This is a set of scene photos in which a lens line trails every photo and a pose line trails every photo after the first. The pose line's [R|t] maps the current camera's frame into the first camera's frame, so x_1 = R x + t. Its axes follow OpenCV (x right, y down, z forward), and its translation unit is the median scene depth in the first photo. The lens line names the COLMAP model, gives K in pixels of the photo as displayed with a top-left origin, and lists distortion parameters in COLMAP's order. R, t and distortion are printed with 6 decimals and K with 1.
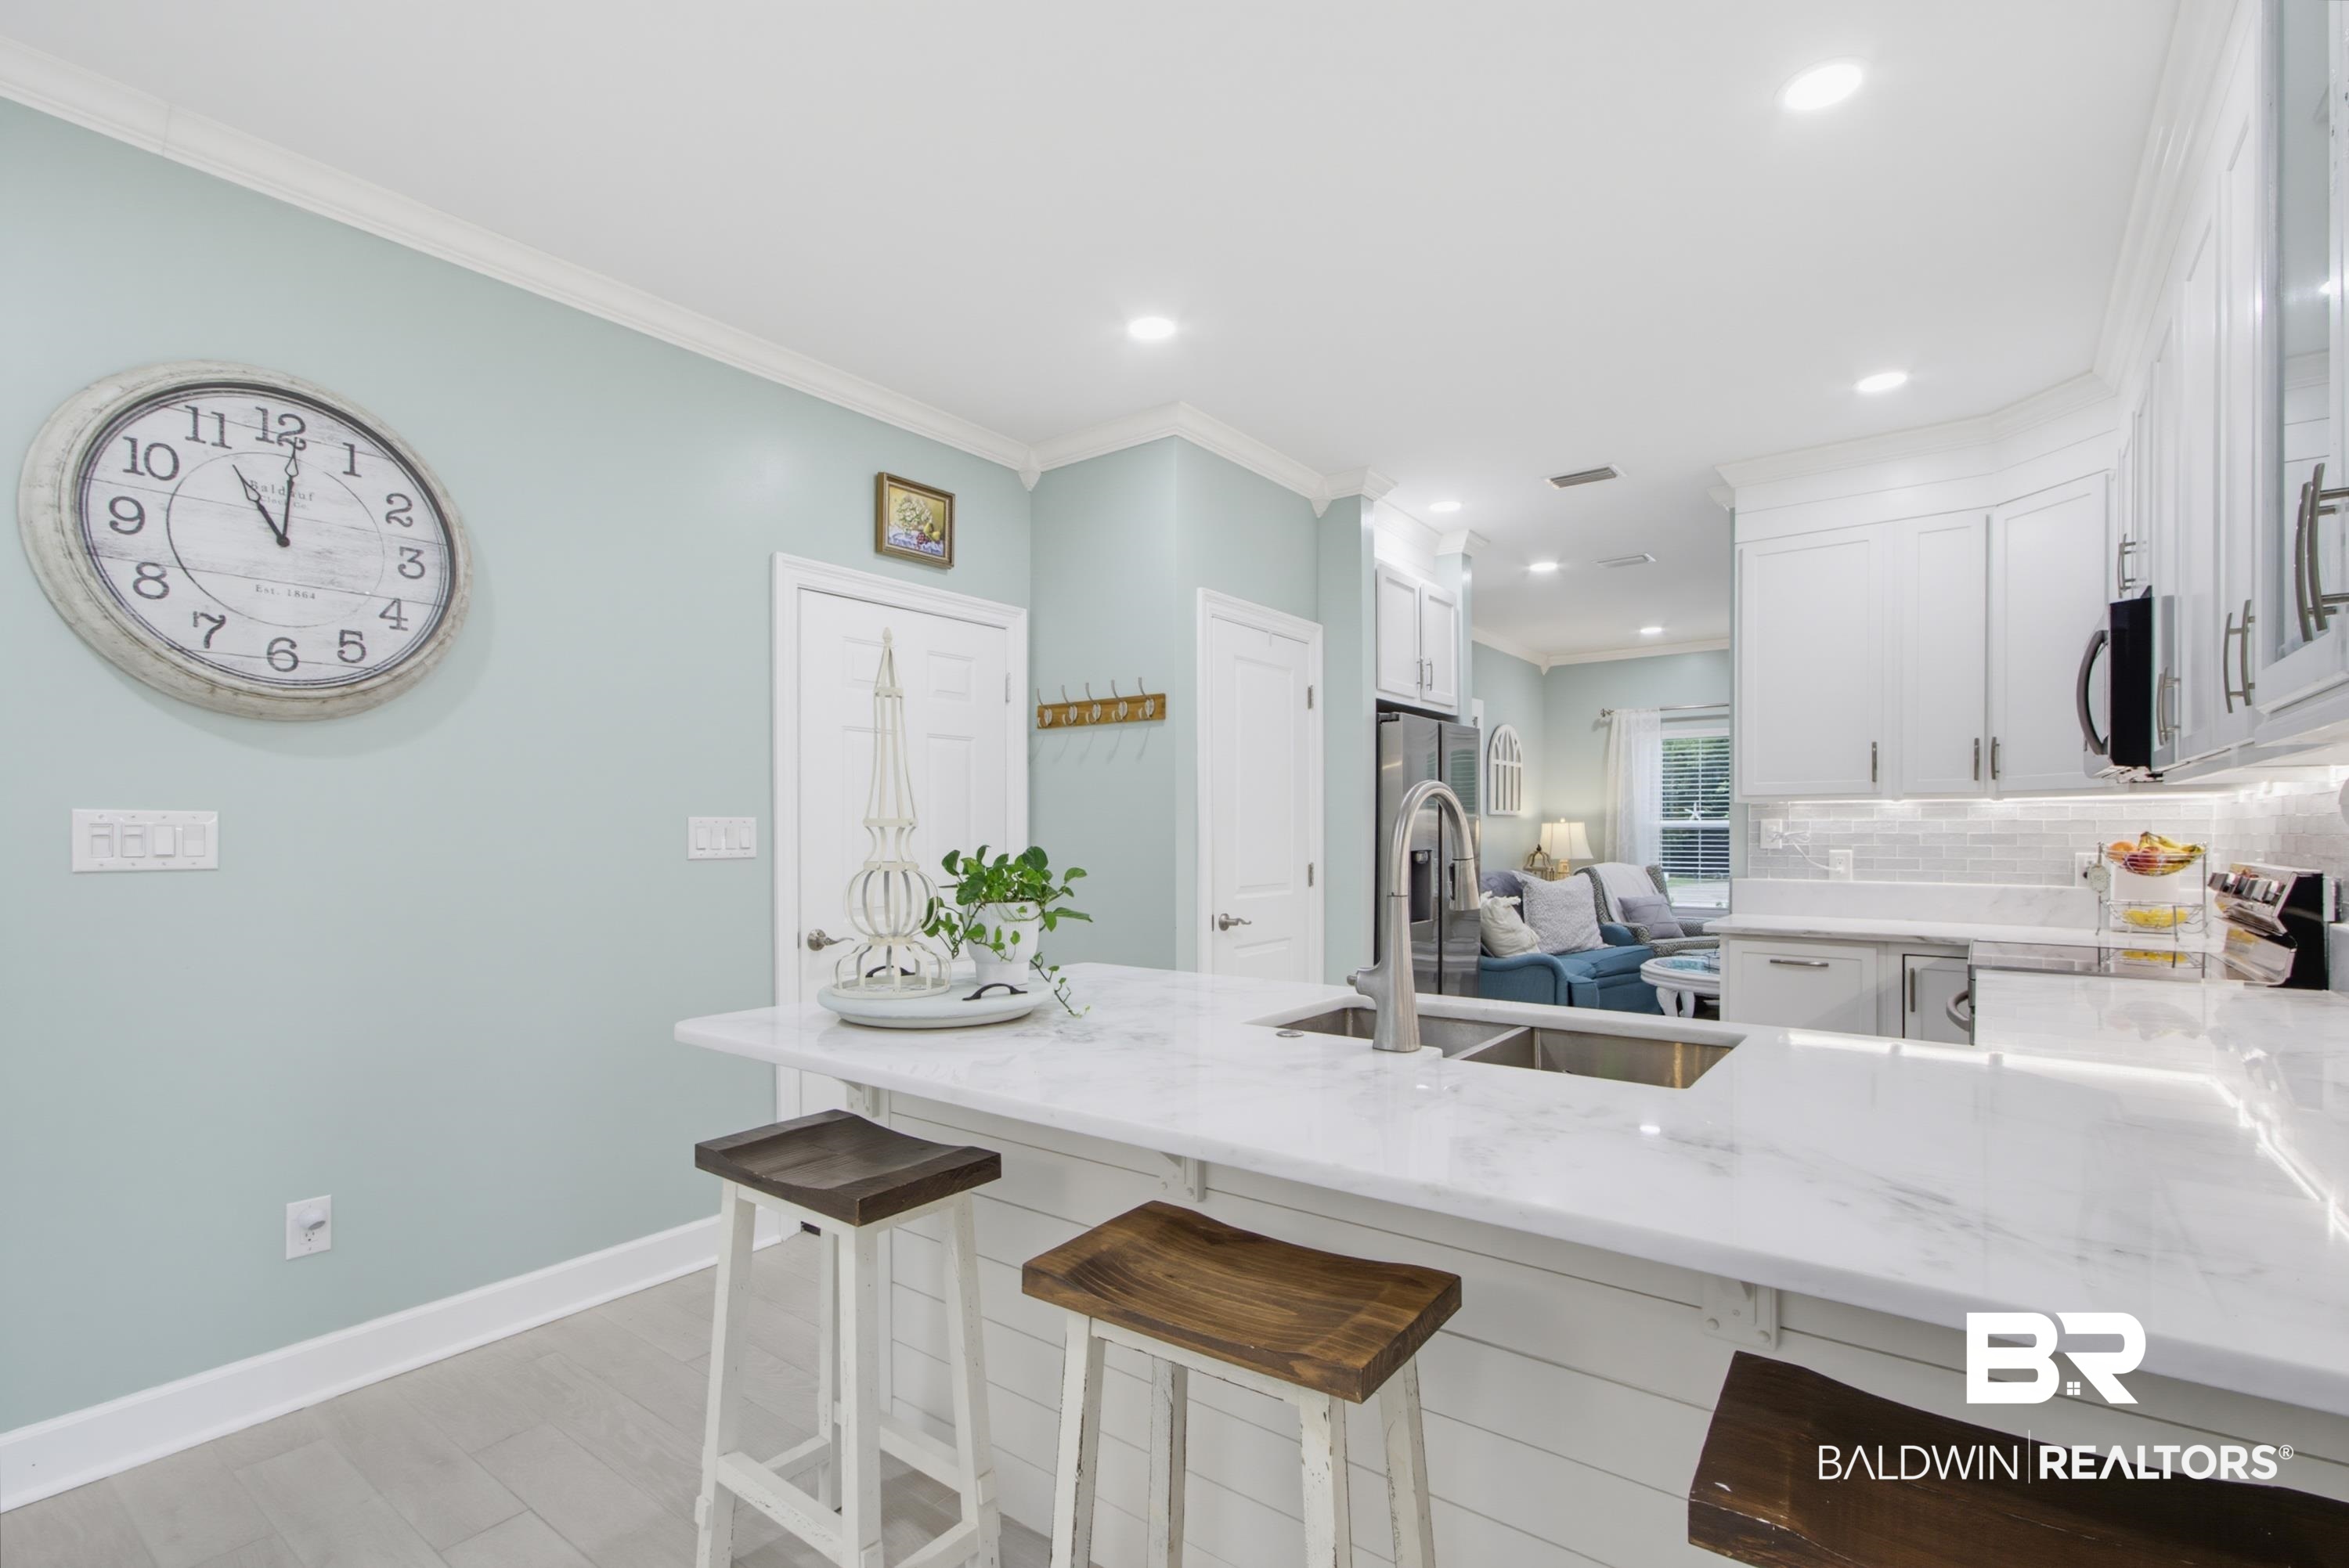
lens RADIAL K [[1075.1, 0, 1172.9], [0, 1075.1, 842.9], [0, 0, 1]] dist [-0.005867, 0.004346]
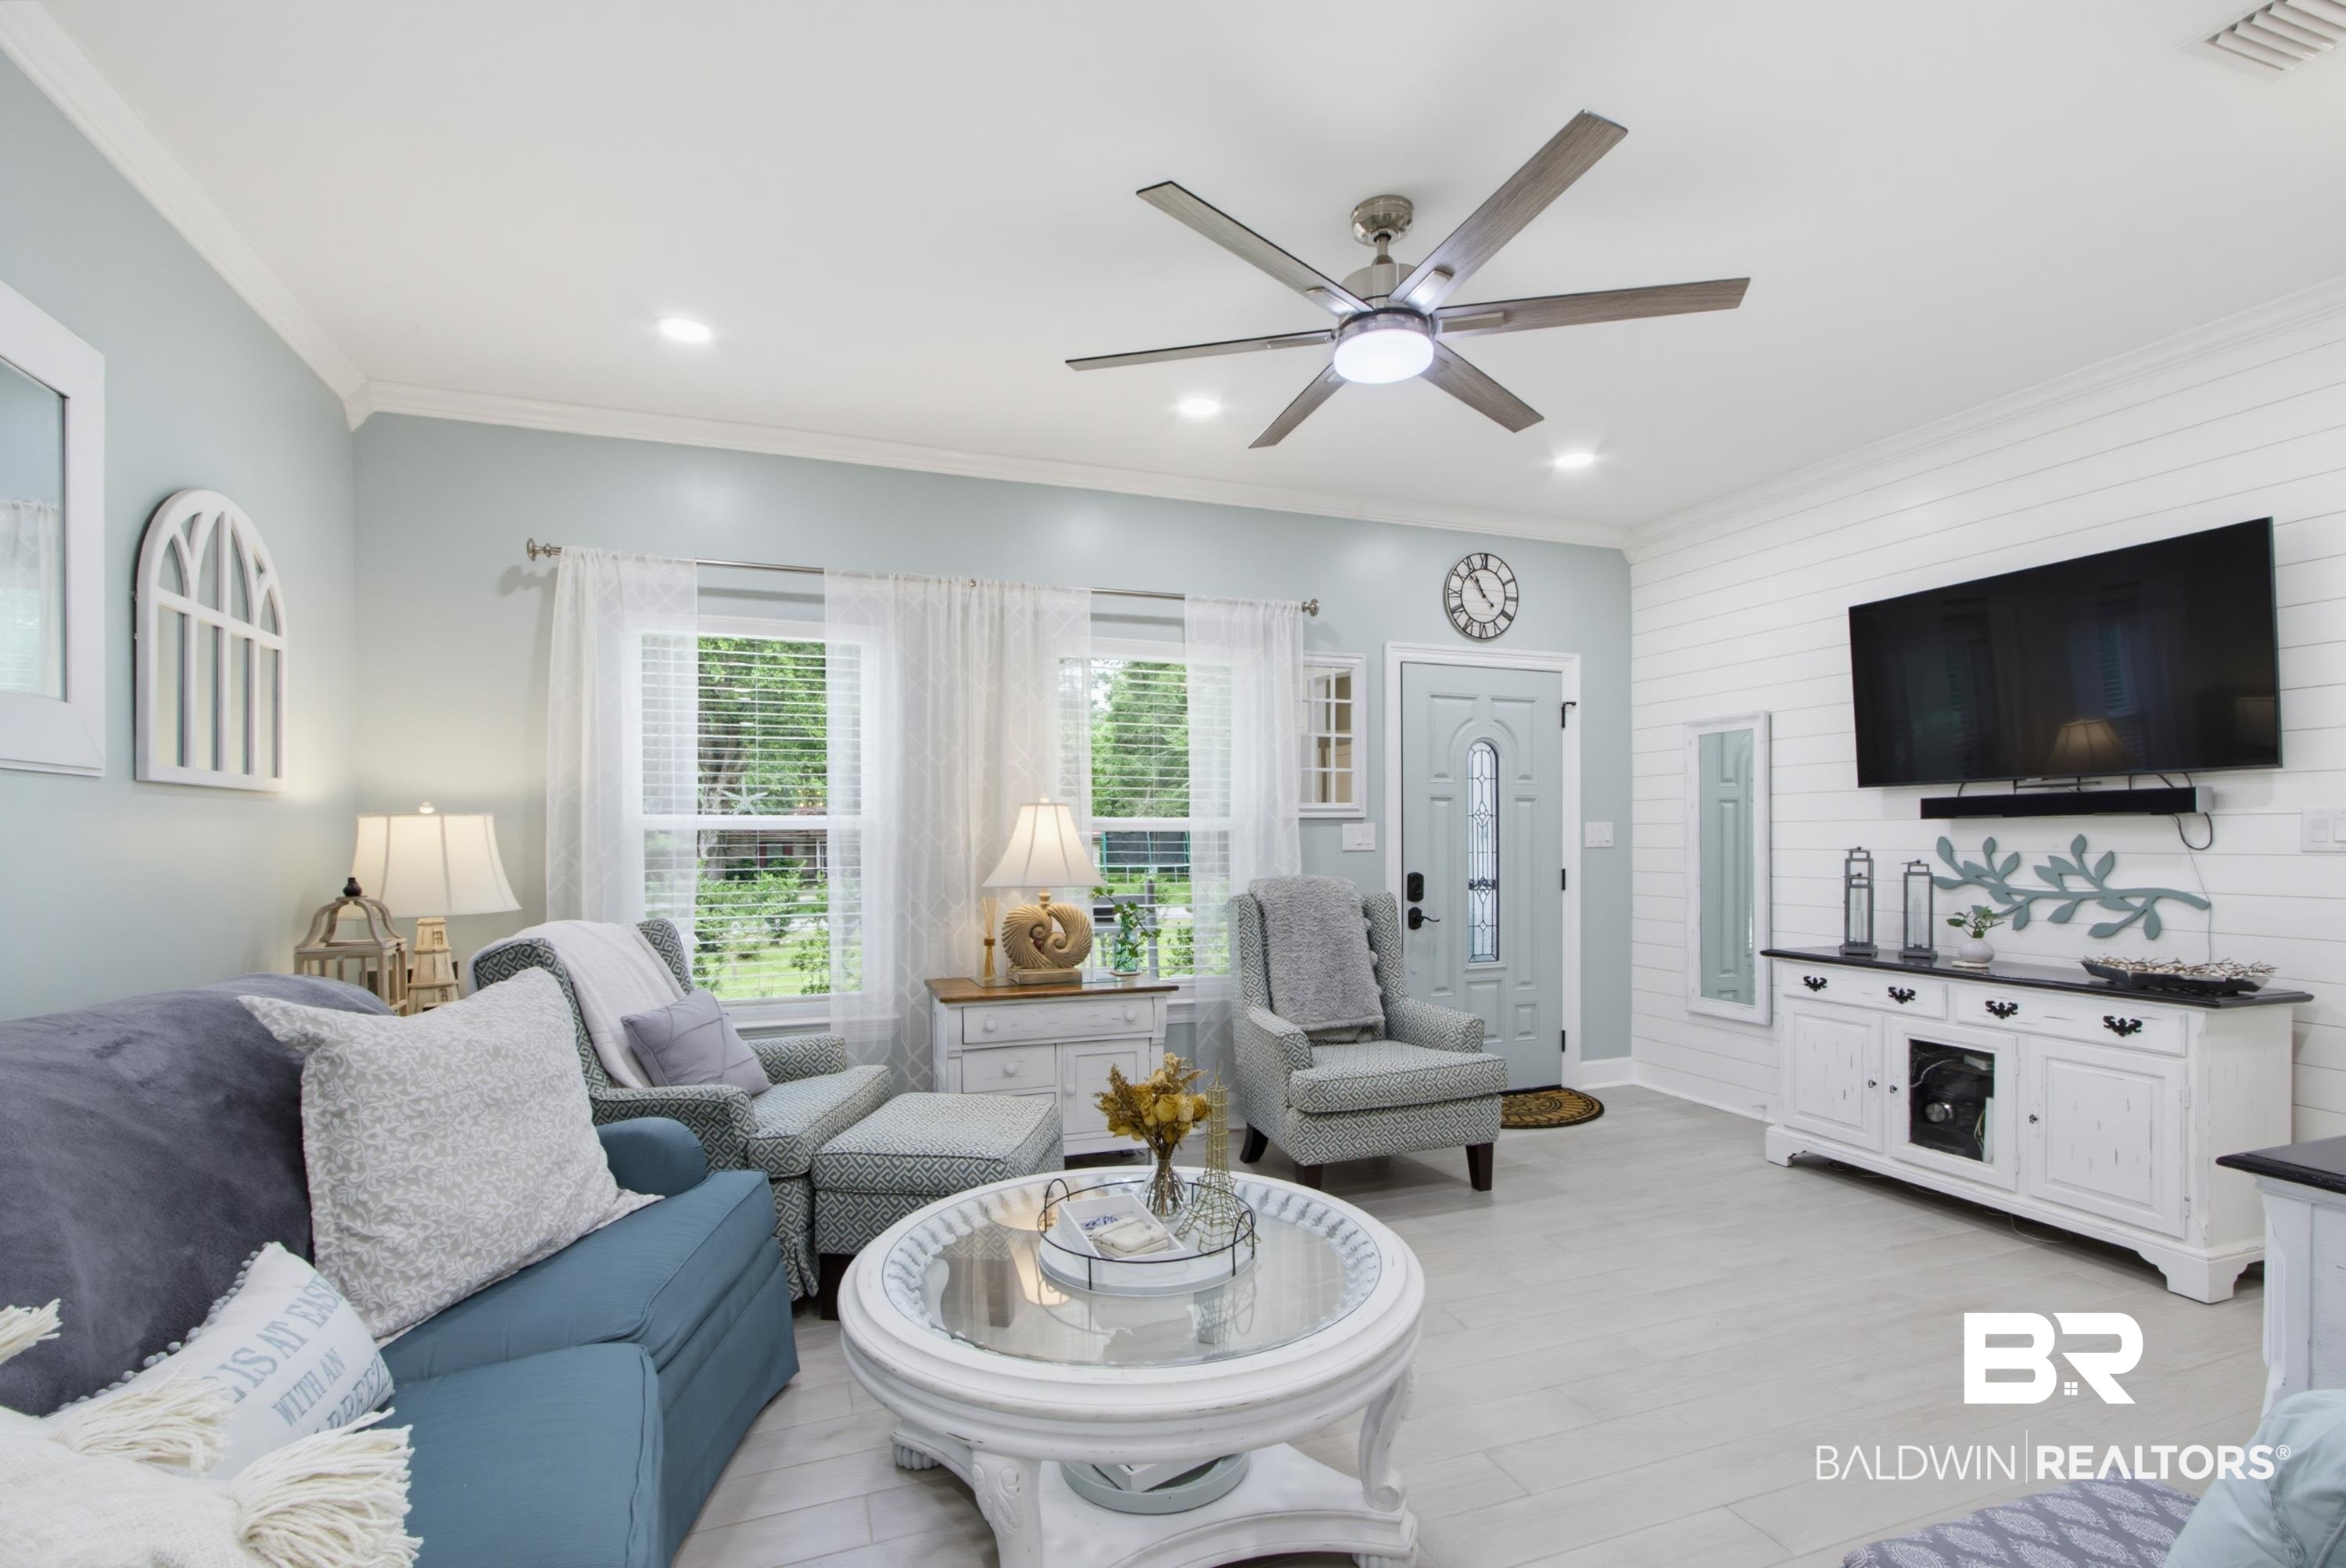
lens RADIAL K [[1065.0, 0, 1202.6], [0, 1065.0, 848.6], [0, 0, 1]] dist [-0.005662, 0.000585]
pose [[0.518415, -0.009013, 0.855082, 0.411537], [0.016154, 0.999869, 0.000746, -0.007777], [-0.854977, 0.013426, 0.518492, 1.267004]]
